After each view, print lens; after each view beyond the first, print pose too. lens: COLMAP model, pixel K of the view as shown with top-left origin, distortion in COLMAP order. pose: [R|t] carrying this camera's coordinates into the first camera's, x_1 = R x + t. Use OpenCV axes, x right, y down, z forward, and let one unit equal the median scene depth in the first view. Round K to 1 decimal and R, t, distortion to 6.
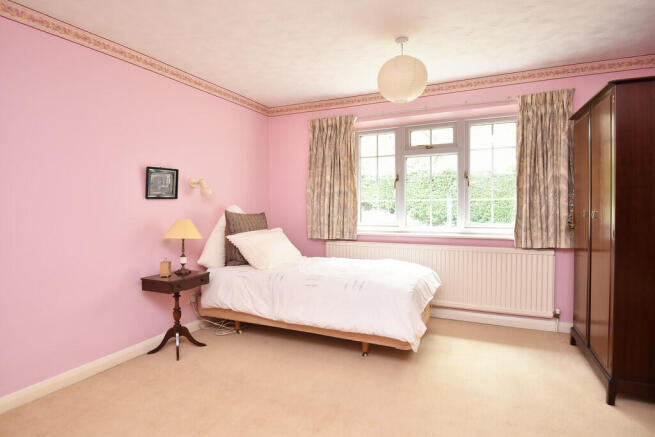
lens RADIAL K [[358.4, 0, 327.5], [0, 358.4, 218.5], [0, 0, 1]] dist [-0.000071, 0.000070]
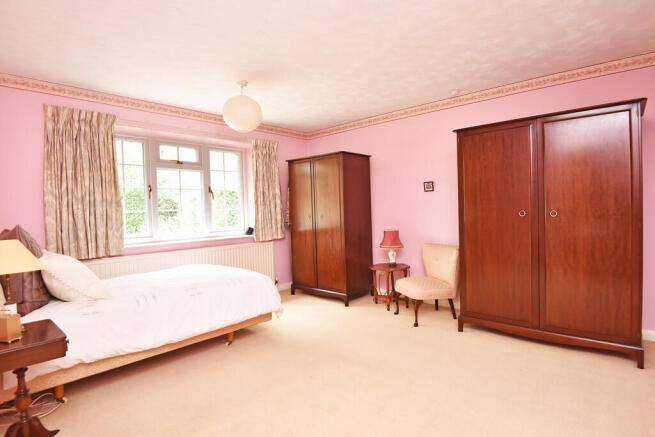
lens RADIAL K [[331.6, 0, 327.5], [0, 331.6, 218.5], [0, 0, 1]] dist [-0.000502, -0.000292]
pose [[0.320718, -0.024970, 0.946846, -0.570527], [0.061662, 0.998082, 0.005435, -0.002974], [-0.945166, 0.056641, 0.321642, 0.250789]]
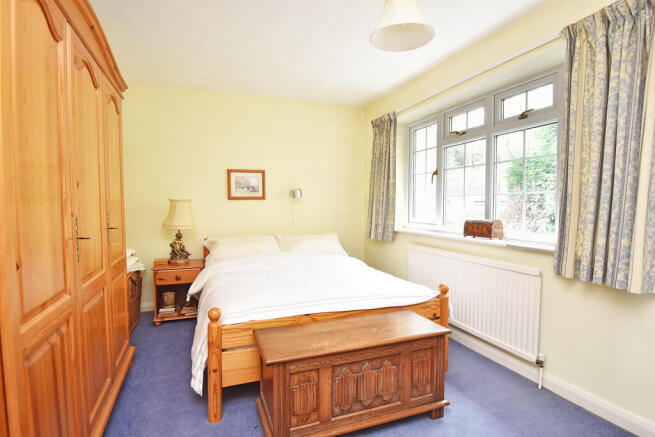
lens RADIAL K [[331.6, 0, 327.5], [0, 331.6, 218.5], [0, 0, 1]] dist [-0.000502, -0.000292]
pose [[0.719774, 0.029180, -0.693595, 0.632978], [-0.009504, 0.999437, 0.032184, -0.019399], [0.694143, -0.016574, 0.719646, 0.210457]]
